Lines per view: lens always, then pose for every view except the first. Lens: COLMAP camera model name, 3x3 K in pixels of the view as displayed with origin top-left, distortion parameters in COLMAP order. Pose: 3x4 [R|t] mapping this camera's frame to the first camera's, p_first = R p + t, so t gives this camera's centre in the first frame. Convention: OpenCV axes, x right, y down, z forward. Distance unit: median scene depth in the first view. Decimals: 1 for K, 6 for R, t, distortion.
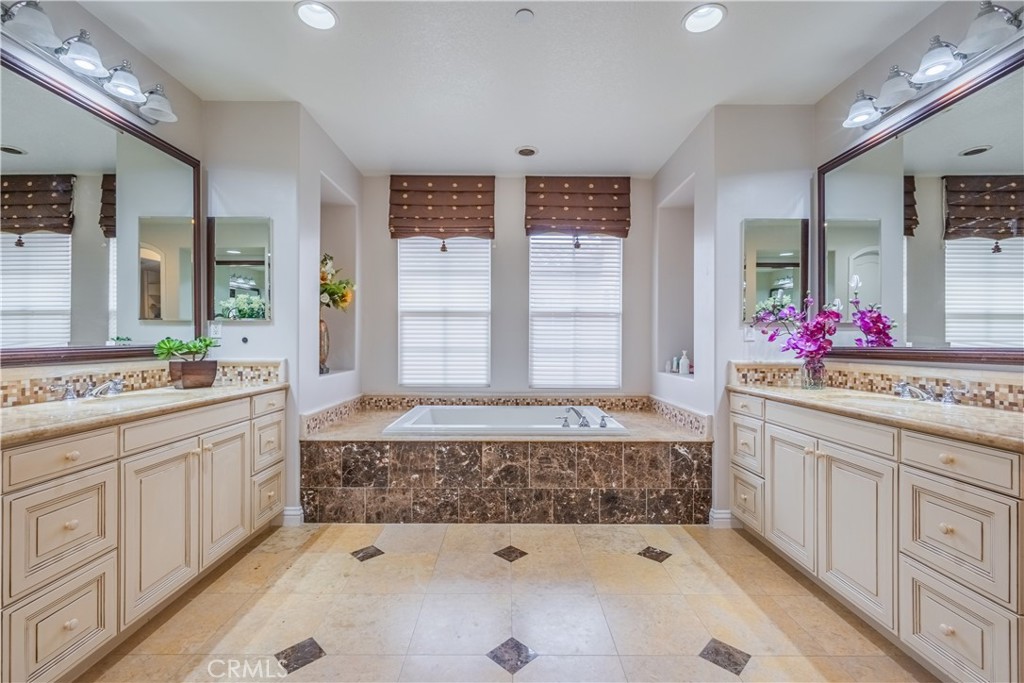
lens RADIAL K [[449.0, 0, 508.5], [0, 449.0, 341.2], [0, 0, 1]] dist [0.002887, -0.000973]
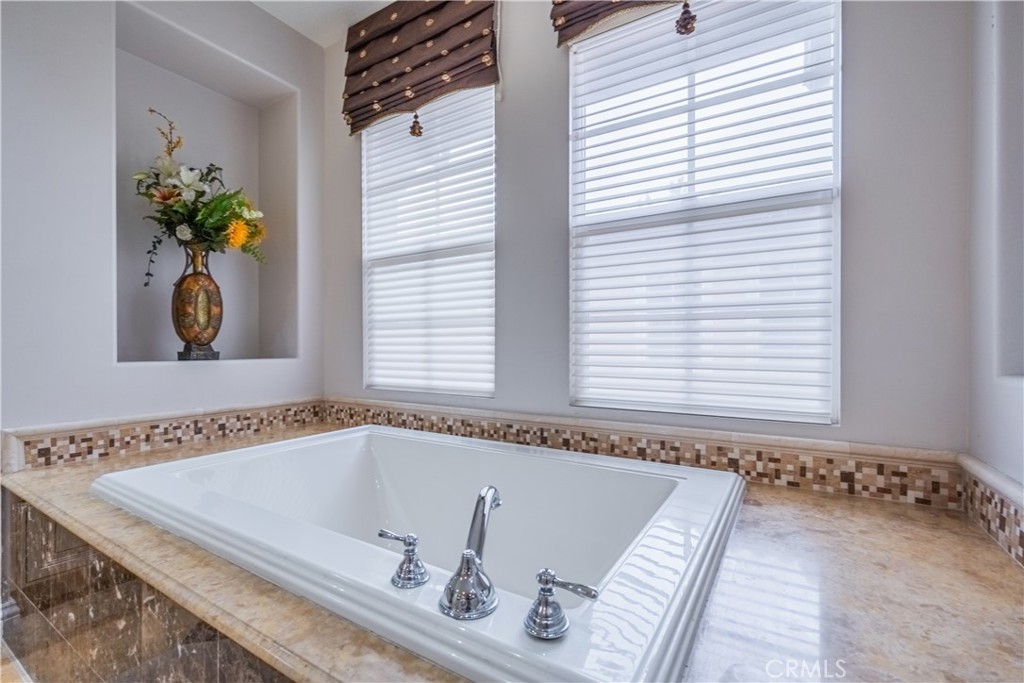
lens RADIAL K [[449.0, 0, 510.9], [0, 449.0, 344.2], [0, 0, 1]] dist [0.002887, -0.000973]
pose [[0.845075, -0.007728, -0.534592, 0.326506], [0.008825, 0.999961, -0.000505, 0.065573], [0.534575, -0.004291, 0.845110, 0.884092]]
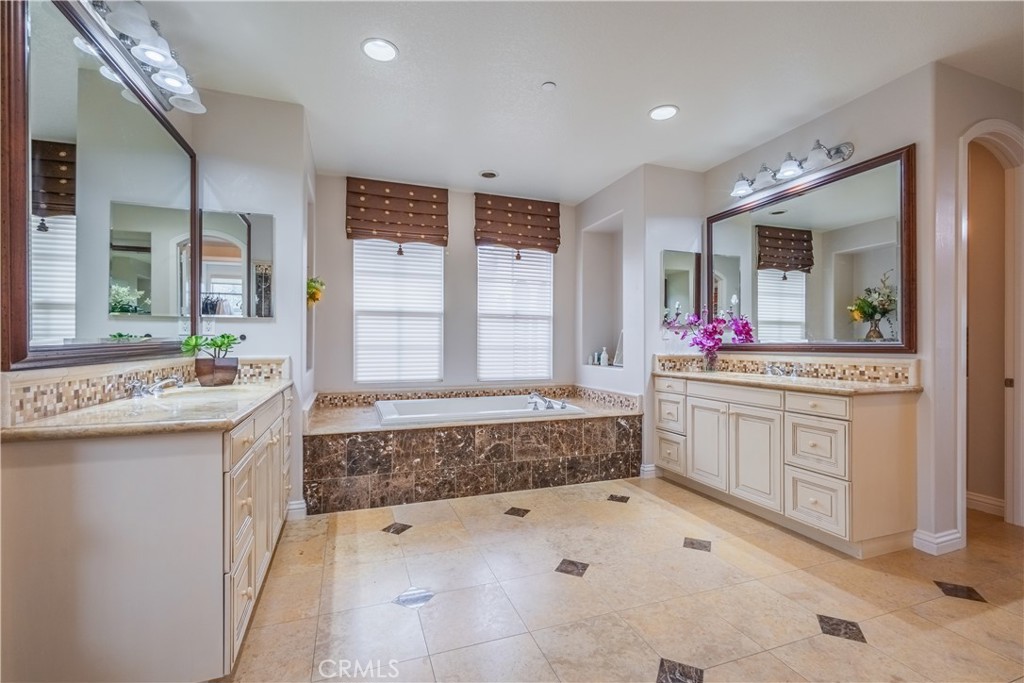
lens RADIAL K [[449.0, 0, 517.4], [0, 449.0, 340.6], [0, 0, 1]] dist [0.002887, -0.000973]
pose [[0.939934, 0.000569, 0.341356, -0.353107], [-0.000163, 0.999999, -0.001218, 0.005427], [-0.341357, 0.001089, 0.939933, -0.130516]]
